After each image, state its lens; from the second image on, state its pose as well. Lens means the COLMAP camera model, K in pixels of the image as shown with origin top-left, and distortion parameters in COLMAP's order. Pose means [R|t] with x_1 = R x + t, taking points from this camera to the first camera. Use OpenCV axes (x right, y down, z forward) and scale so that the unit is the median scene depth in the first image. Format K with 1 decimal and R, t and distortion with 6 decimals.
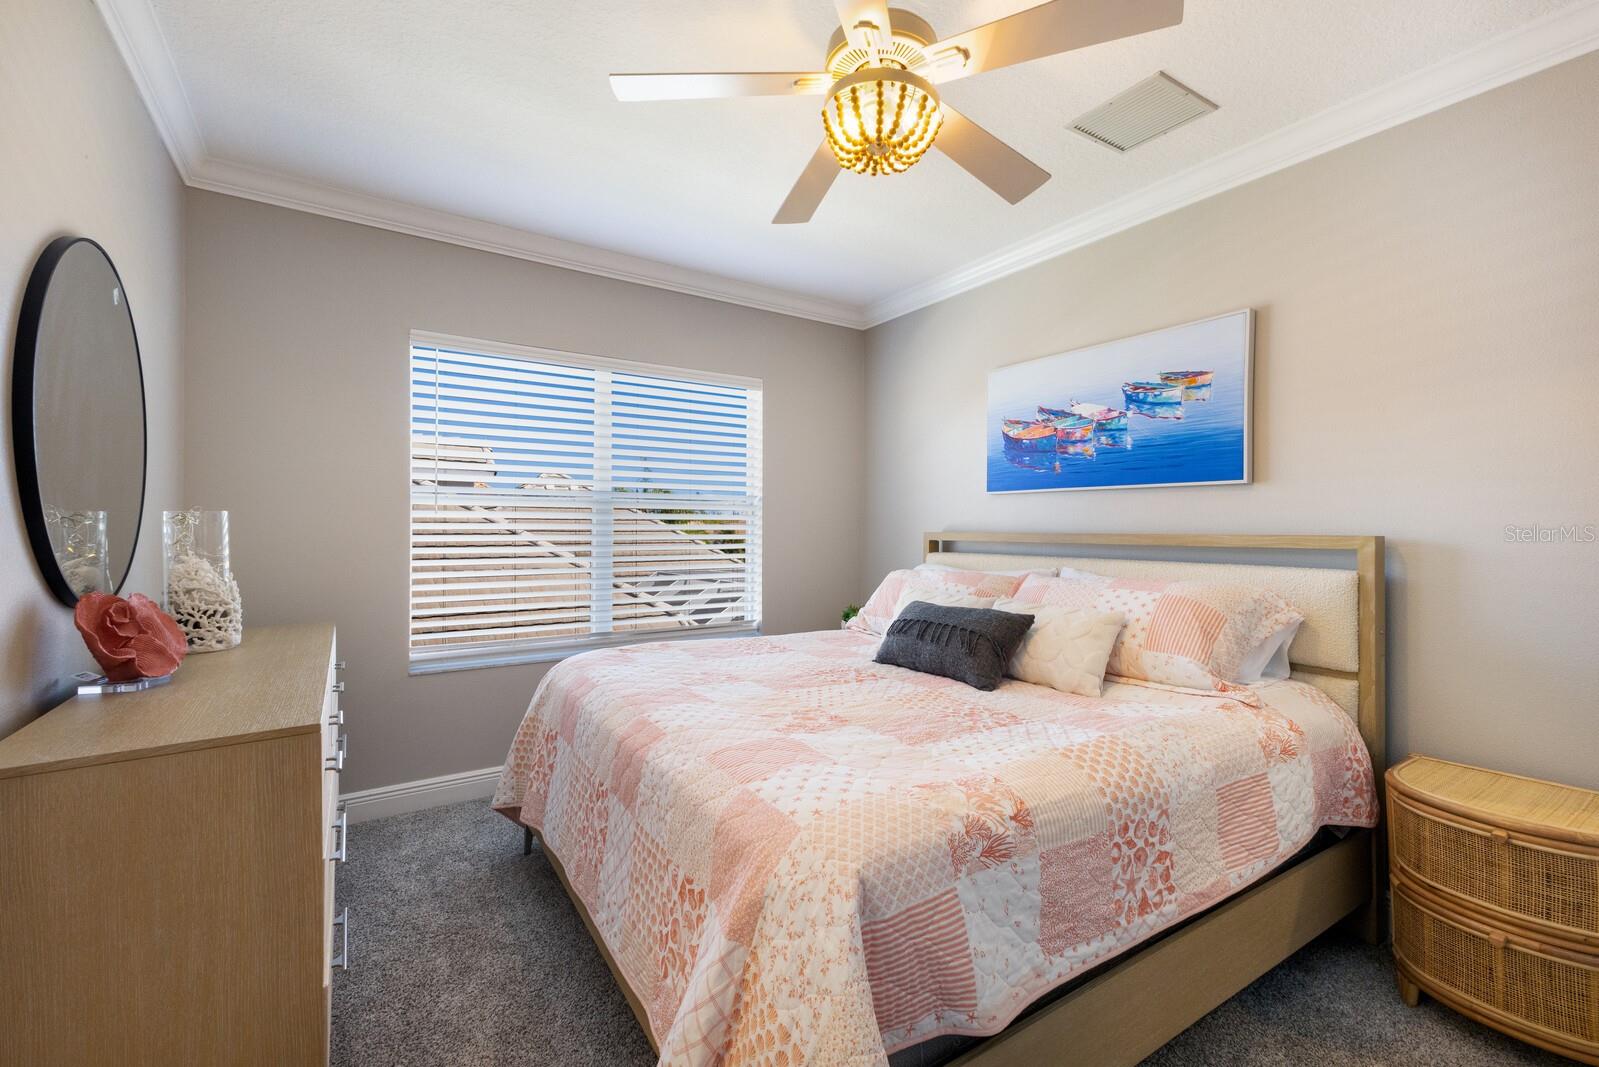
lens RADIAL K [[685.2, 0, 818.9], [0, 685.2, 510.3], [0, 0, 1]] dist [0.012180, 0.000275]
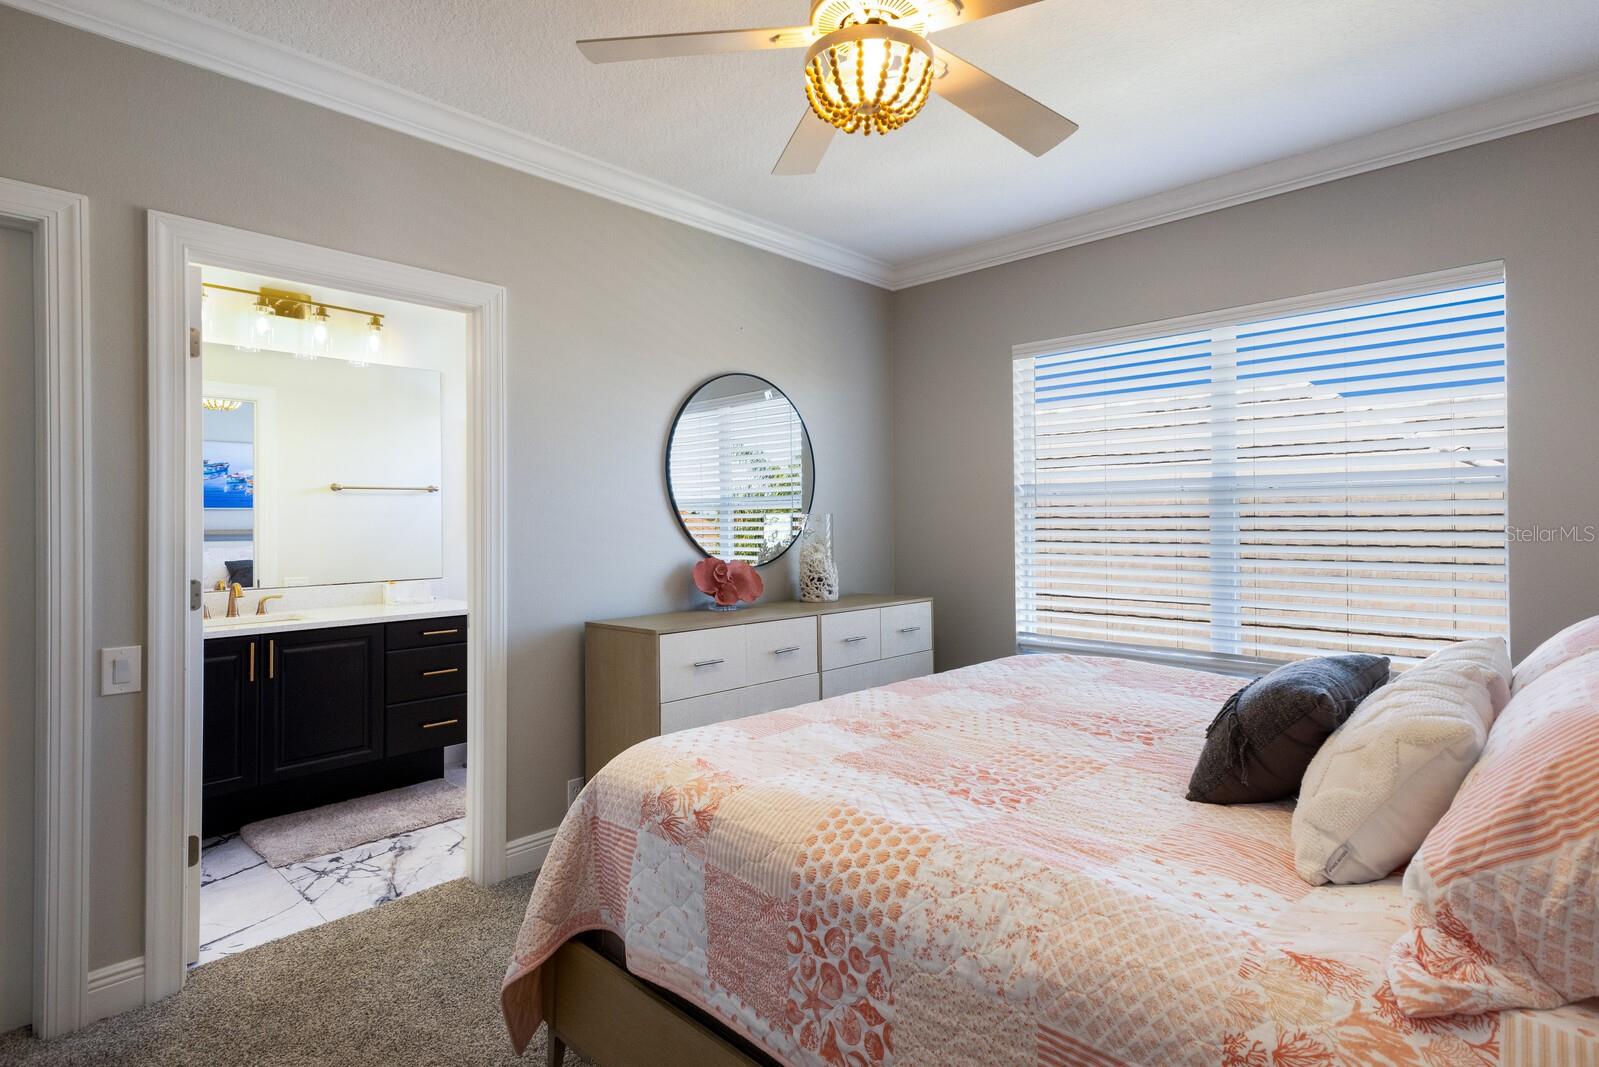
lens RADIAL K [[818.9, 0, 801.2], [0, 818.9, 502.9], [0, 0, 1]] dist [0.024548, -0.000034]
pose [[0.217050, -0.028098, -0.975756, 1.293327], [0.026629, 0.999384, -0.022855, 0.025618], [0.975797, -0.021023, 0.217664, 0.779976]]
